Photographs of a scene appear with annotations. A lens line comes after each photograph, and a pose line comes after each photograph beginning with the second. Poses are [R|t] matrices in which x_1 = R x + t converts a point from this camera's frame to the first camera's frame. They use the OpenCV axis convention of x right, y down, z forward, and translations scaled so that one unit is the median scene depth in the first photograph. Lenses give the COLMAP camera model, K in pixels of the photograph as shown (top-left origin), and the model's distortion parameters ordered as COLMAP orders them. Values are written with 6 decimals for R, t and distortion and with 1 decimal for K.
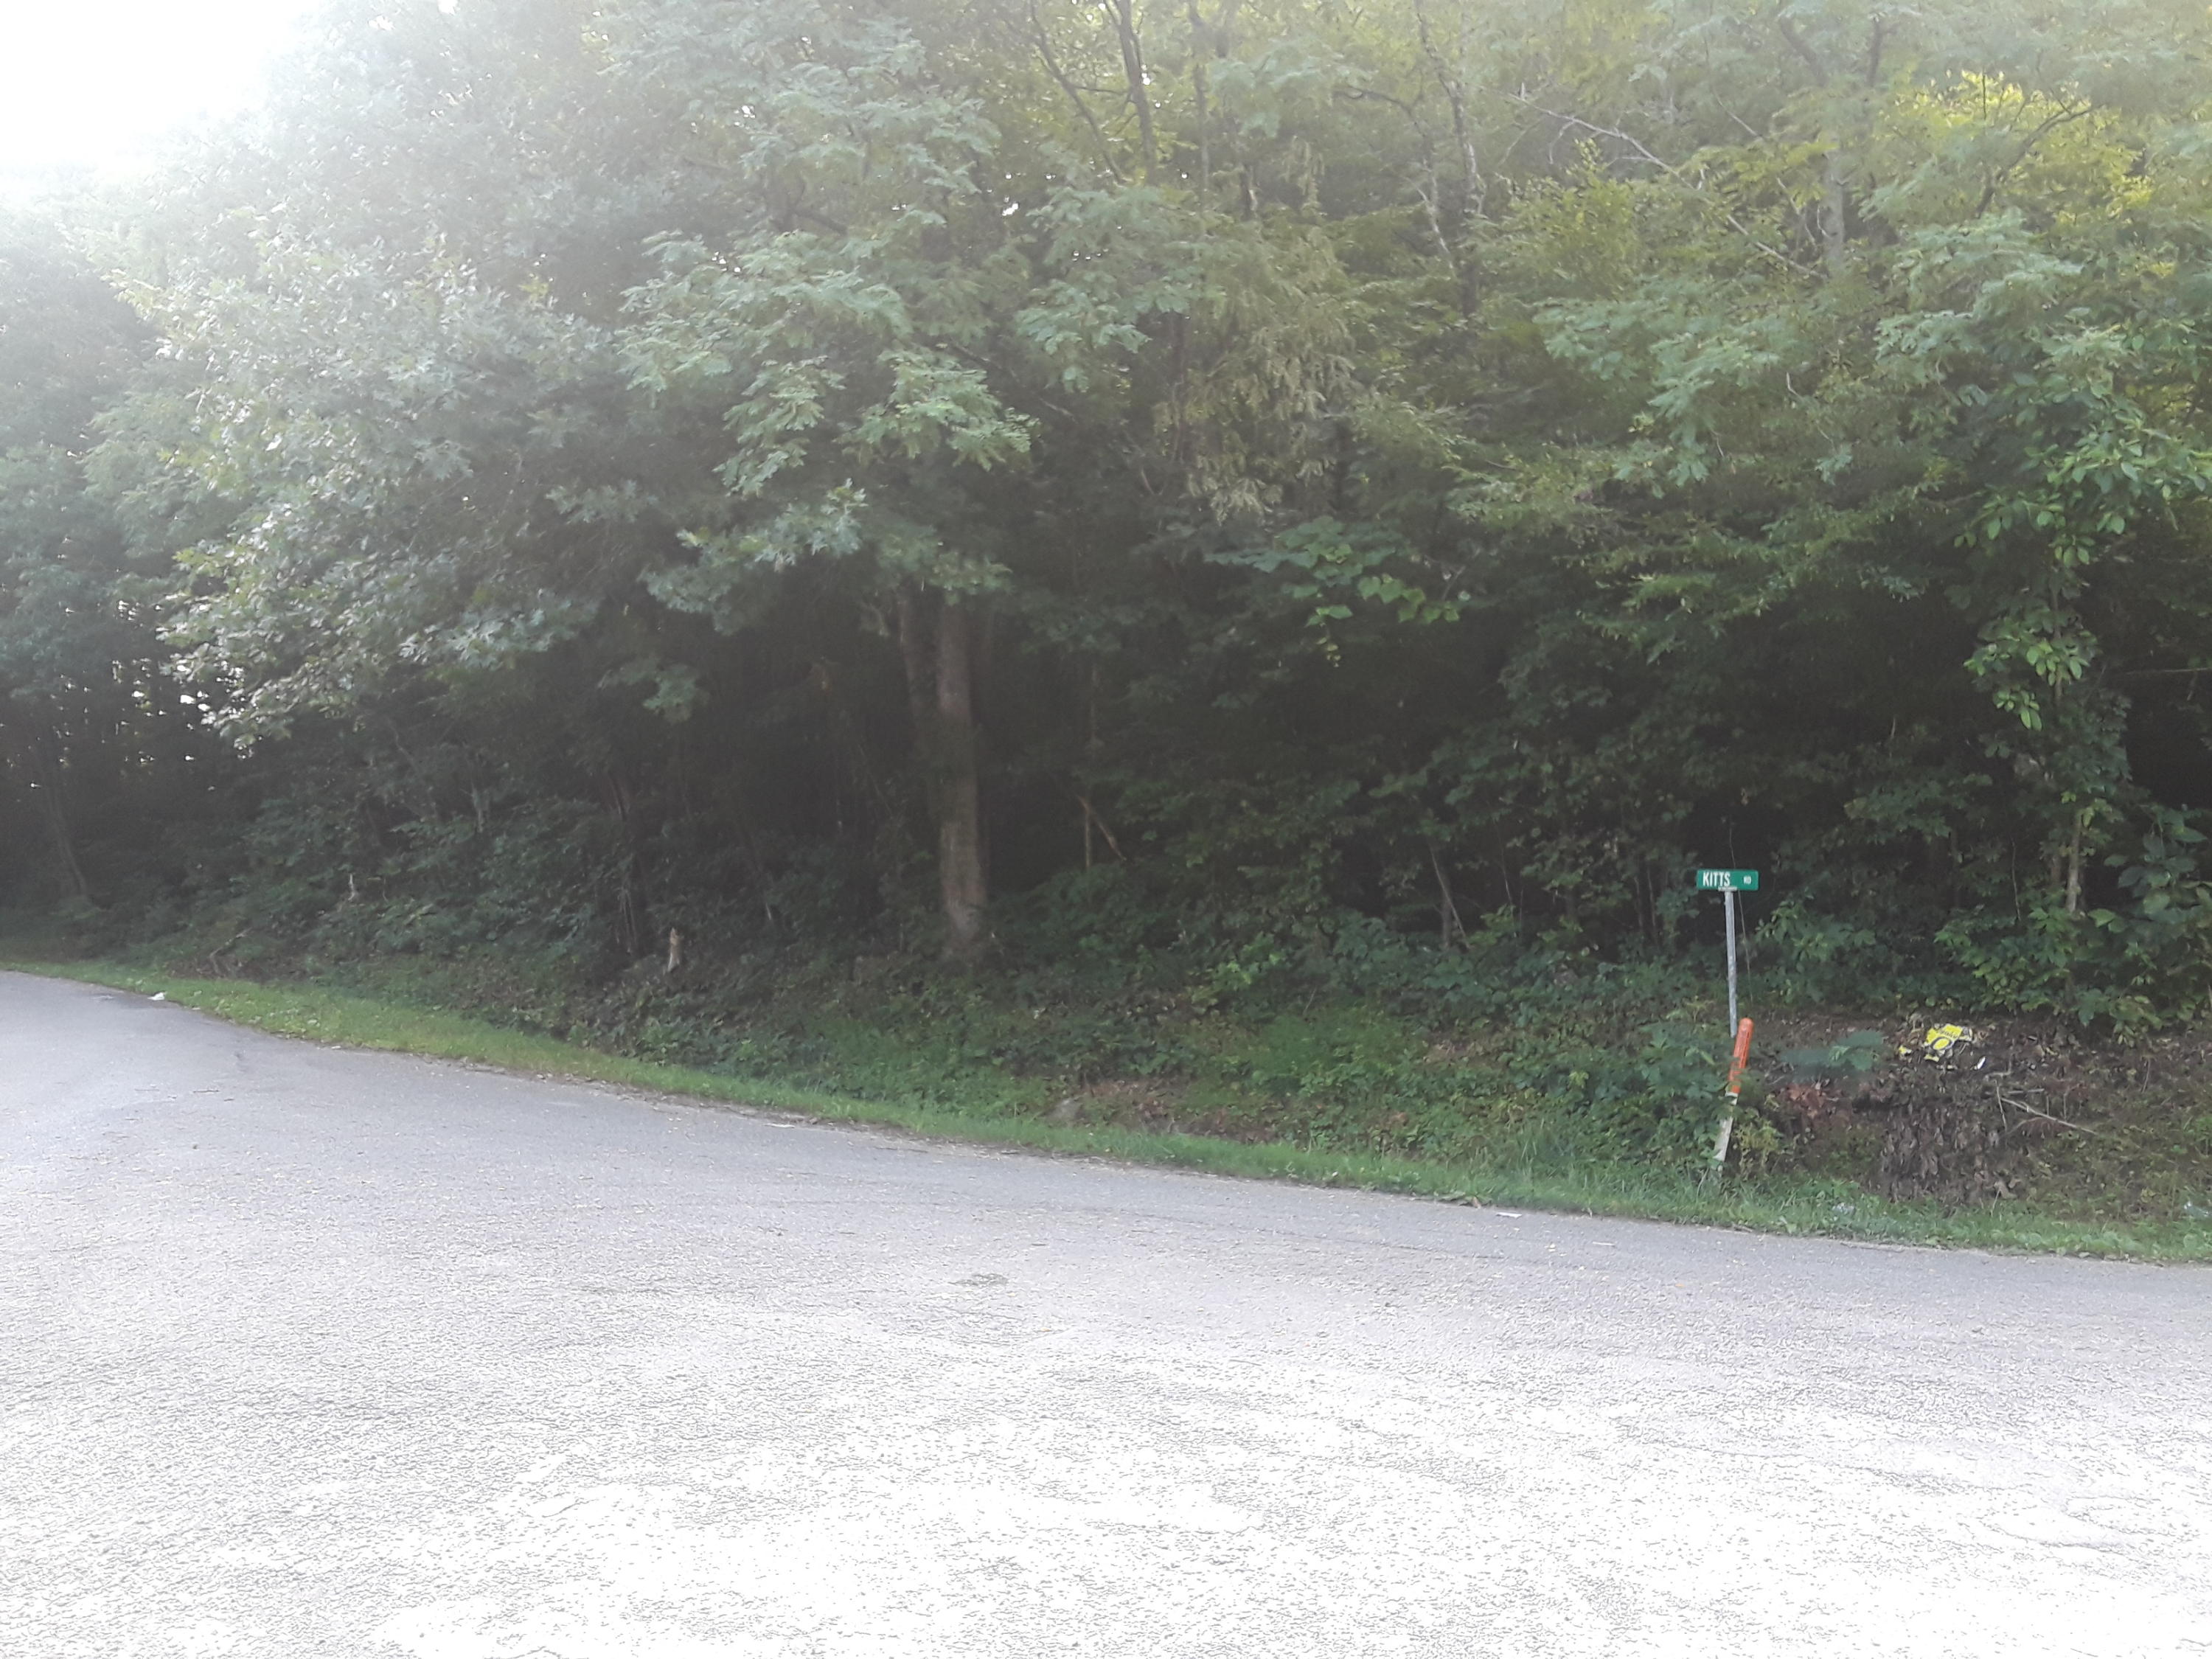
lens RADIAL K [[1775.3, 0, 1103.6], [0, 1775.3, 880.7], [0, 0, 1]] dist [0.118764, -0.199655]
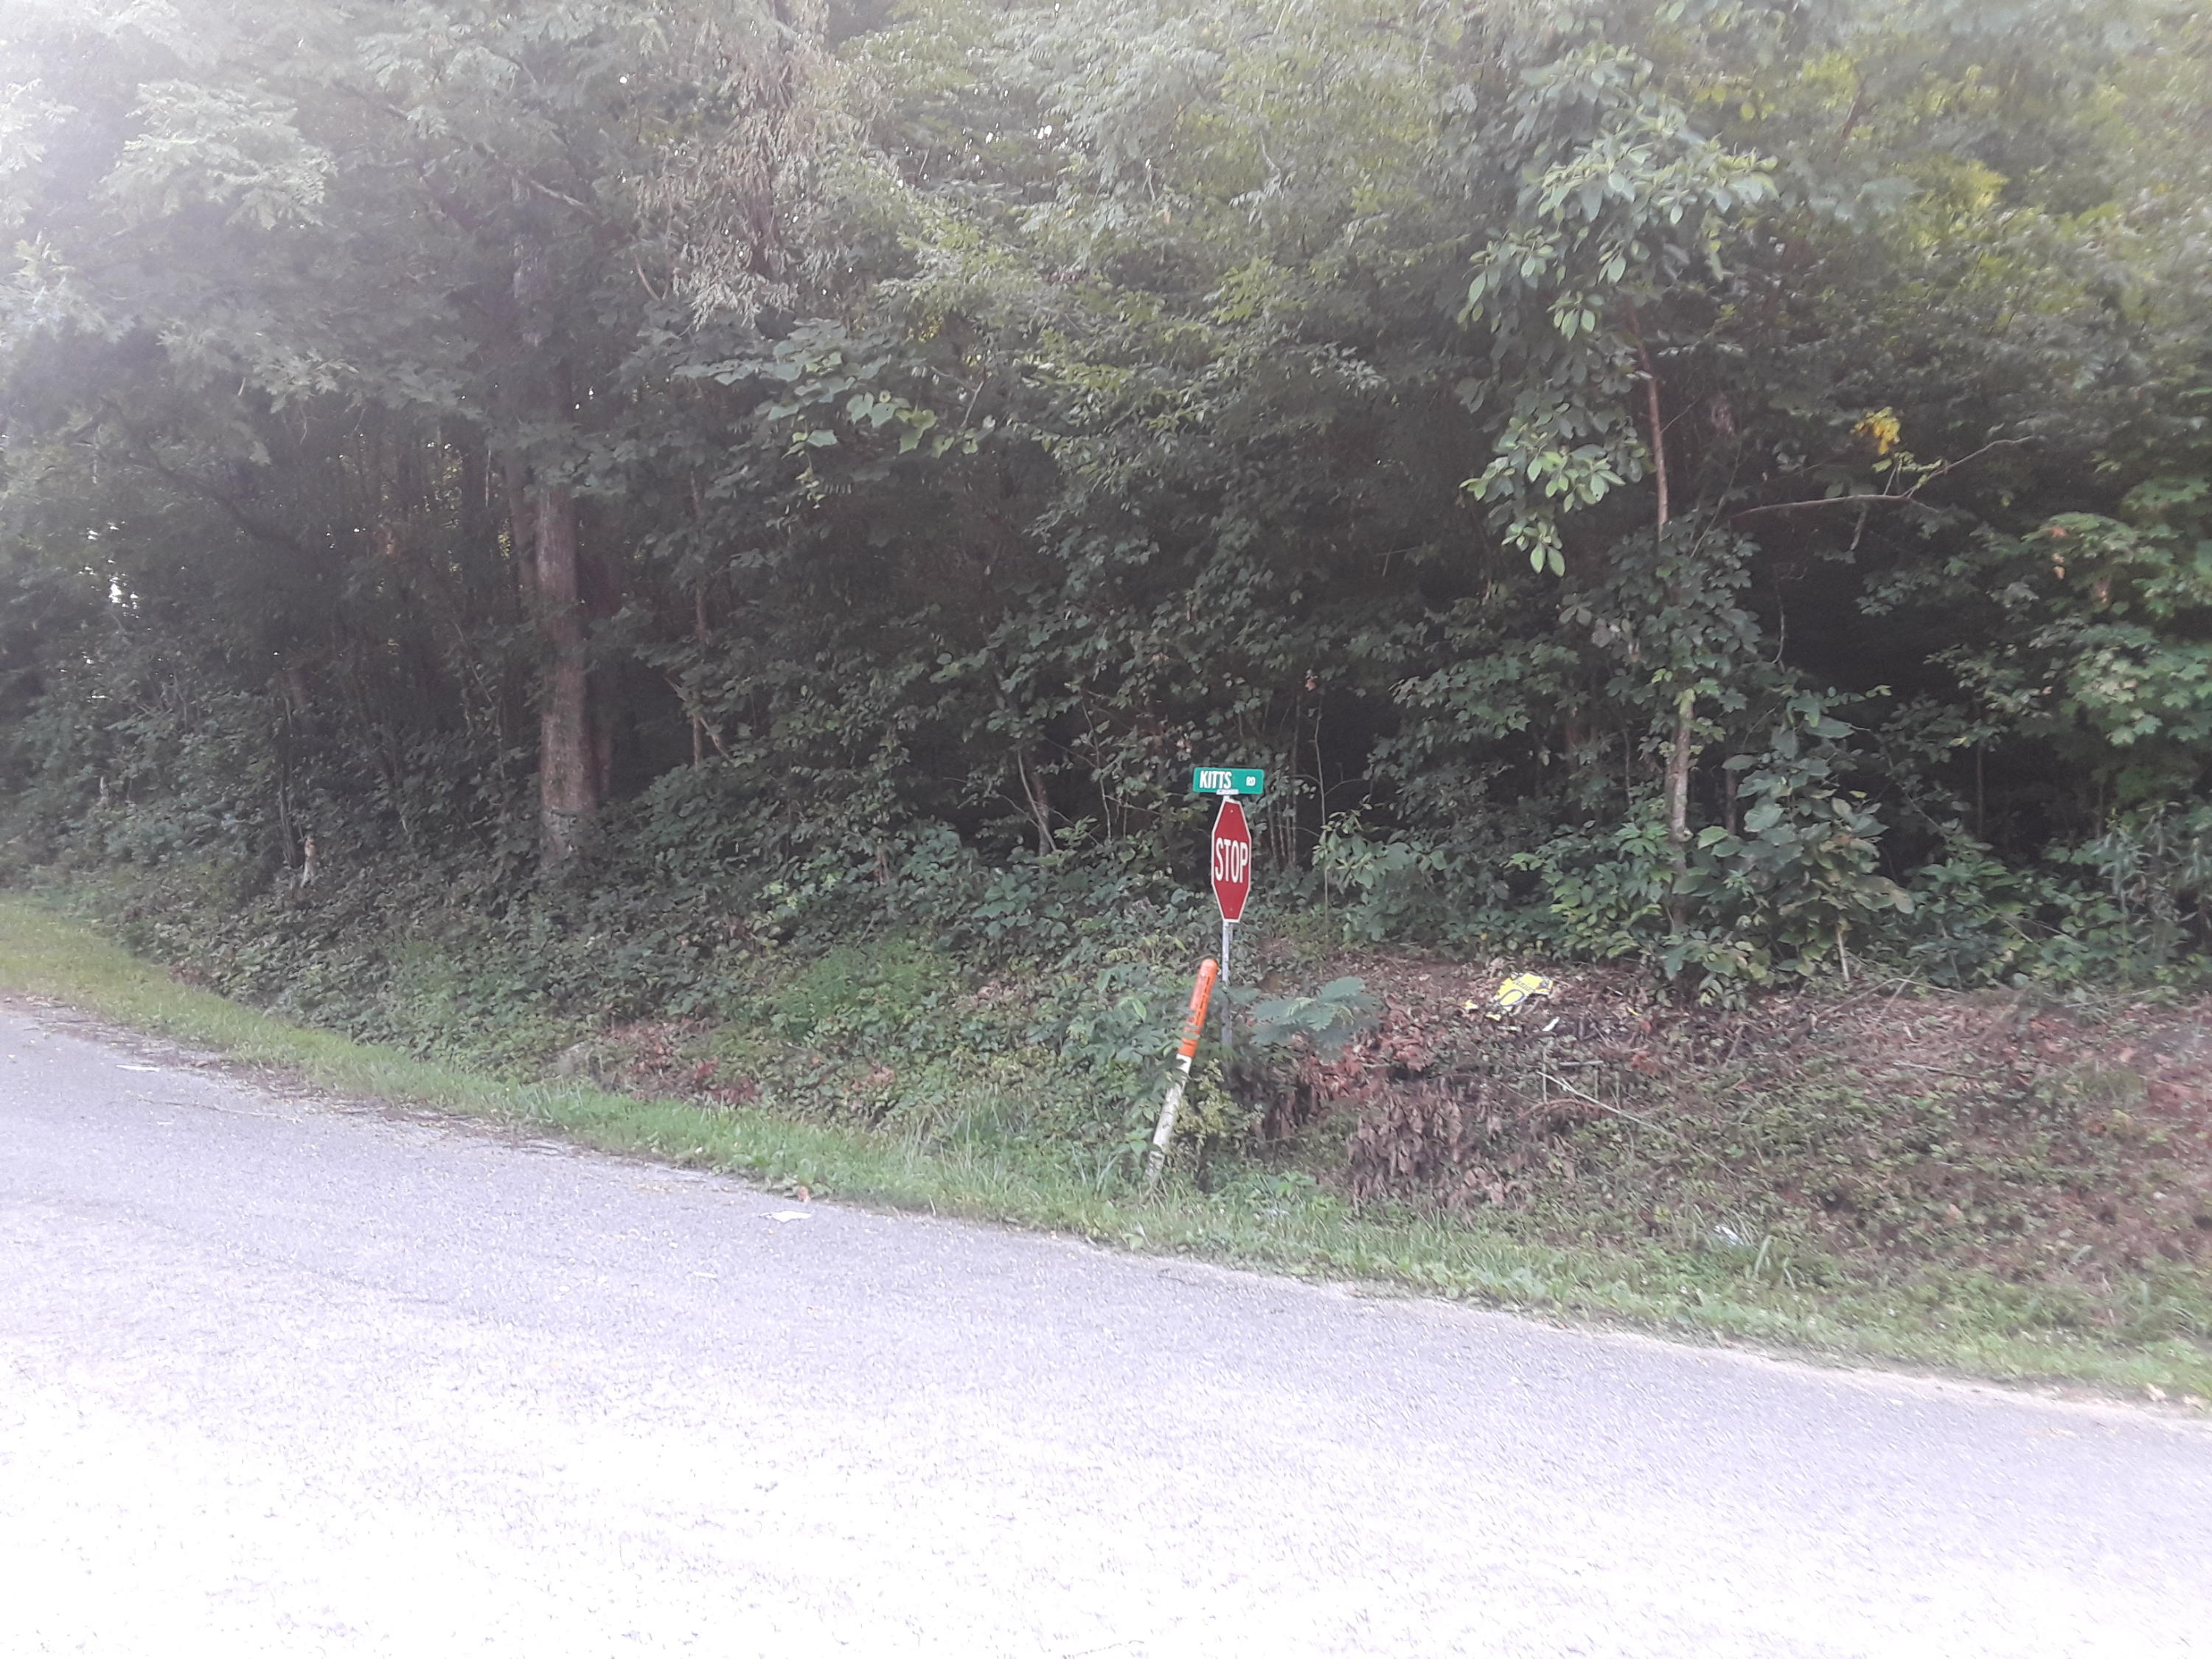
lens RADIAL K [[1775.3, 0, 1103.6], [0, 1775.3, 880.7], [0, 0, 1]] dist [0.118764, -0.199655]
pose [[0.998135, 0.019266, -0.057927, 0.331727], [-0.017185, 0.999196, 0.036217, 0.015300], [0.058578, -0.035154, 0.997664, 0.226773]]
